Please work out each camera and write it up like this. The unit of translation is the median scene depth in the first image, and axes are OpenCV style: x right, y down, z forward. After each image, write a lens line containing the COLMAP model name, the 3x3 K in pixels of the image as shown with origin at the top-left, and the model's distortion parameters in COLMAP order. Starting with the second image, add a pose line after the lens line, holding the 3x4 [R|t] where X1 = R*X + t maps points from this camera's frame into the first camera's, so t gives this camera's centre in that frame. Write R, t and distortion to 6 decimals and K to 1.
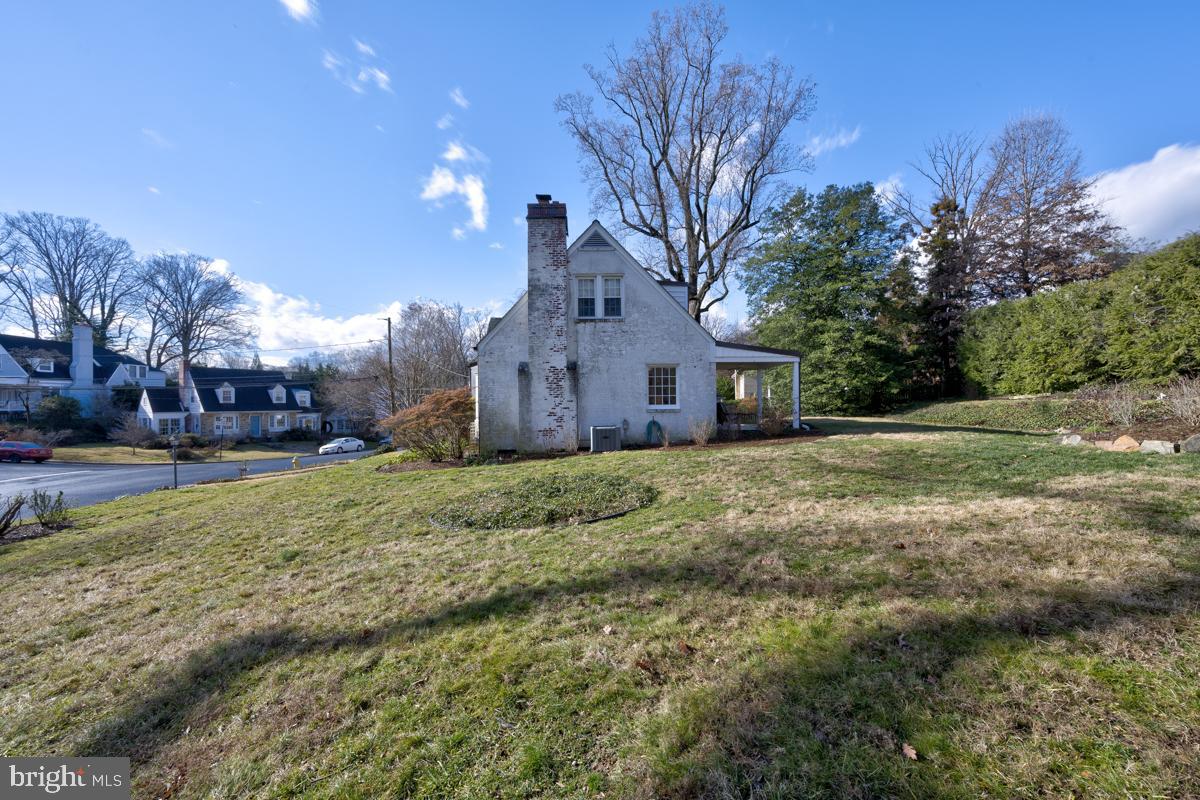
lens RADIAL K [[475.4, 0, 600.6], [0, 475.4, 403.4], [0, 0, 1]] dist [-0.001661, 0.000707]
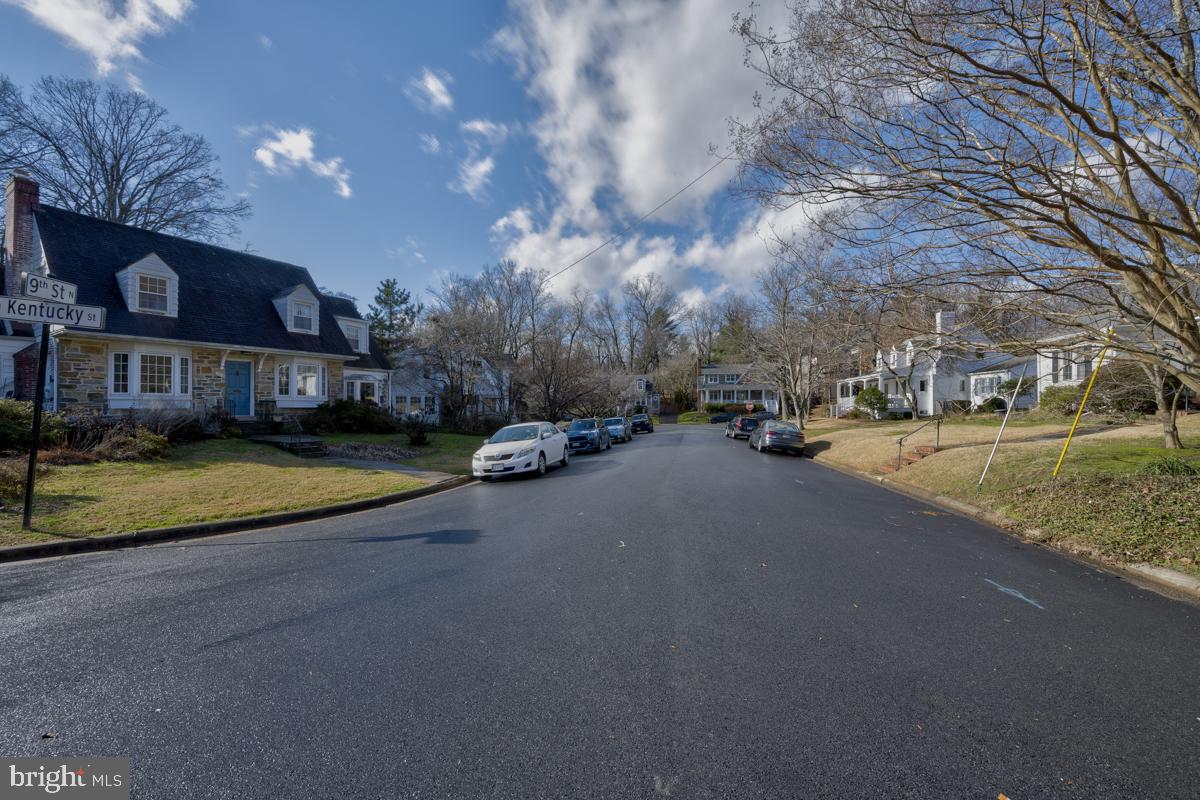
lens RADIAL K [[475.4, 0, 604.0], [0, 475.4, 401.6], [0, 0, 1]] dist [-0.001661, 0.000707]
pose [[0.999440, 0.012830, 0.030920, -0.832704], [-0.012688, 0.999908, -0.004765, 0.099140], [-0.030978, 0.004370, 0.999511, 1.140234]]
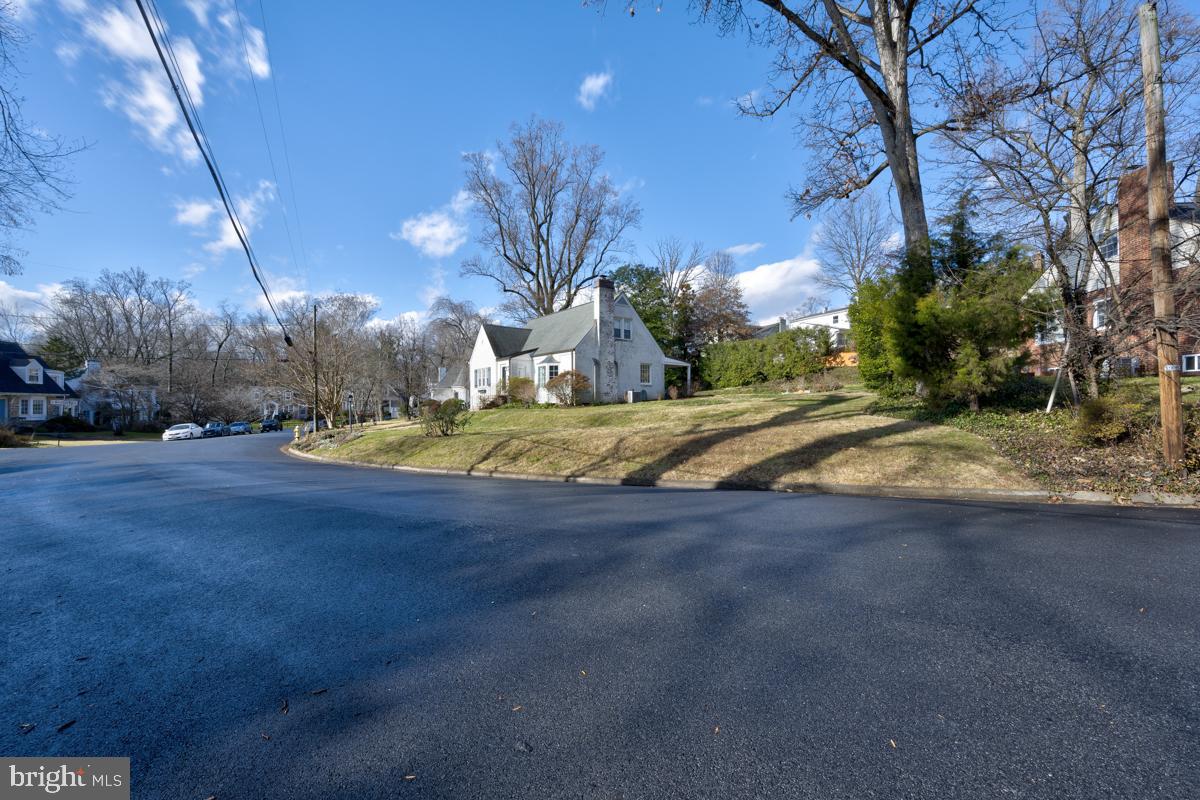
lens RADIAL K [[475.4, 0, 604.7], [0, 475.4, 398.2], [0, 0, 1]] dist [-0.001661, 0.000707]
pose [[0.804175, 0.016007, 0.594176, -0.724897], [-0.003717, 0.999753, -0.021903, 0.068074], [-0.594380, 0.015405, 0.804036, -0.337035]]
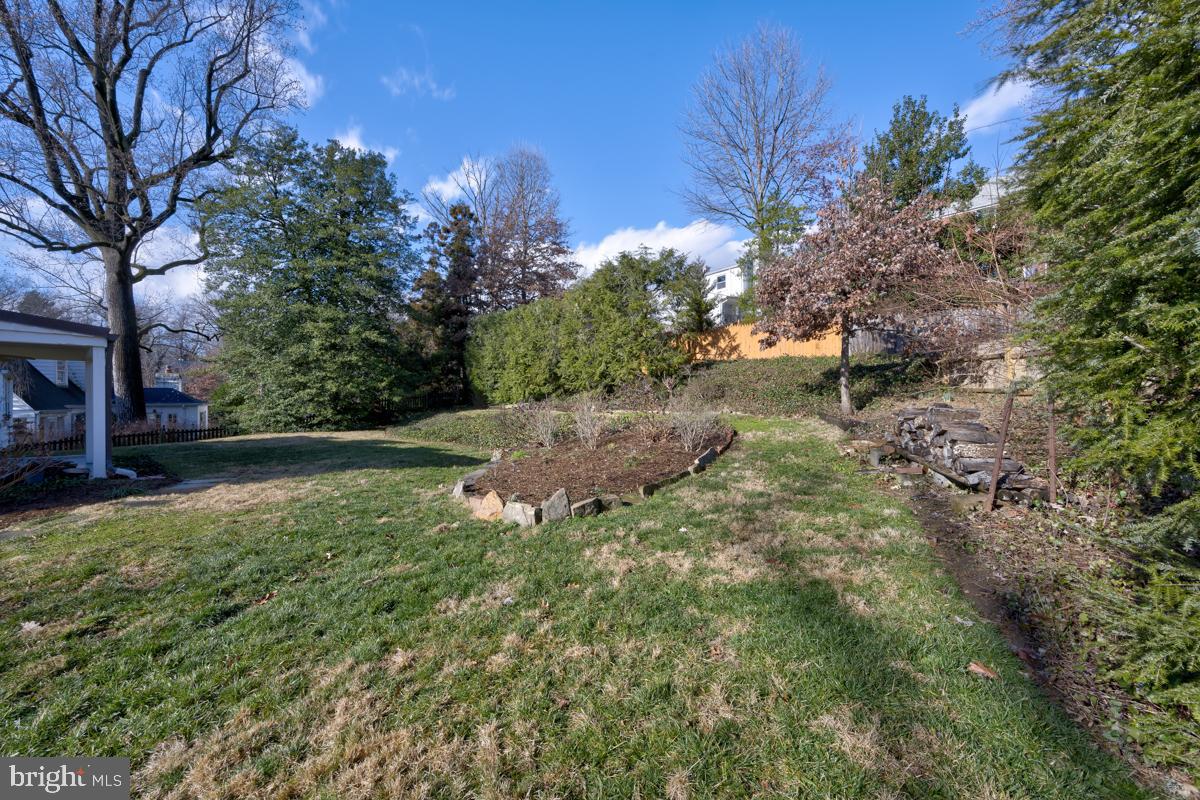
lens RADIAL K [[475.4, 0, 602.4], [0, 475.4, 401.0], [0, 0, 1]] dist [-0.001661, 0.000707]
pose [[0.672789, 0.004005, 0.739824, 0.231473], [0.003739, 0.999954, -0.008814, -0.013276], [-0.739825, 0.008696, 0.672743, 0.149523]]
